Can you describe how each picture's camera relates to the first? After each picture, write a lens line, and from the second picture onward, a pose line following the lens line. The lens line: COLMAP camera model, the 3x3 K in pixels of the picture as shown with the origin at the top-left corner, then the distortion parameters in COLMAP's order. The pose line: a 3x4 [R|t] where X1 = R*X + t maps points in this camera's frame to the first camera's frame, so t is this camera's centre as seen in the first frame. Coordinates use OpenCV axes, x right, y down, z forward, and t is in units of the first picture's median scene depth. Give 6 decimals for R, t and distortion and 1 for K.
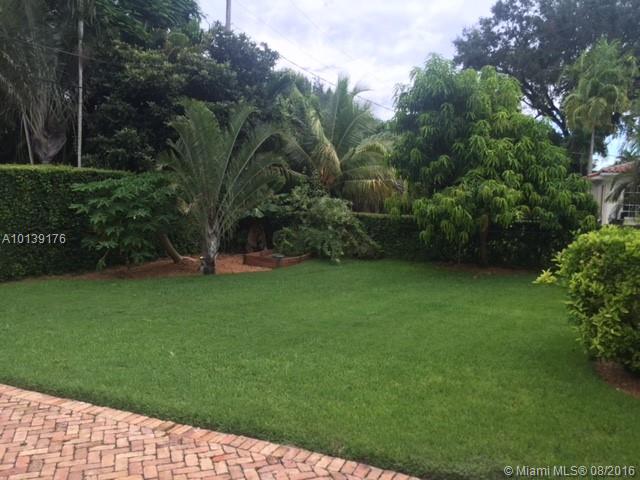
lens RADIAL K [[550.4, 0, 319.6], [0, 550.4, 242.7], [0, 0, 1]] dist [0.094908, -0.140864]
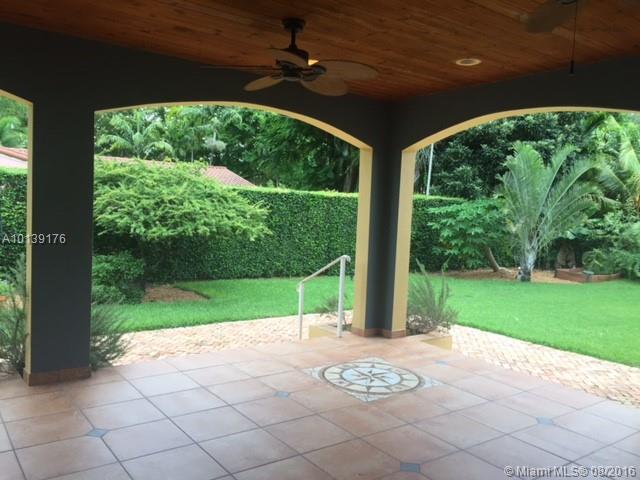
lens RADIAL K [[550.4, 0, 319.6], [0, 550.4, 242.7], [0, 0, 1]] dist [0.094908, -0.140864]
pose [[0.871467, 0.049959, -0.487902, 0.001501], [-0.069678, 0.997319, -0.022335, 0.026753], [0.485479, 0.053461, 0.872612, -0.286384]]
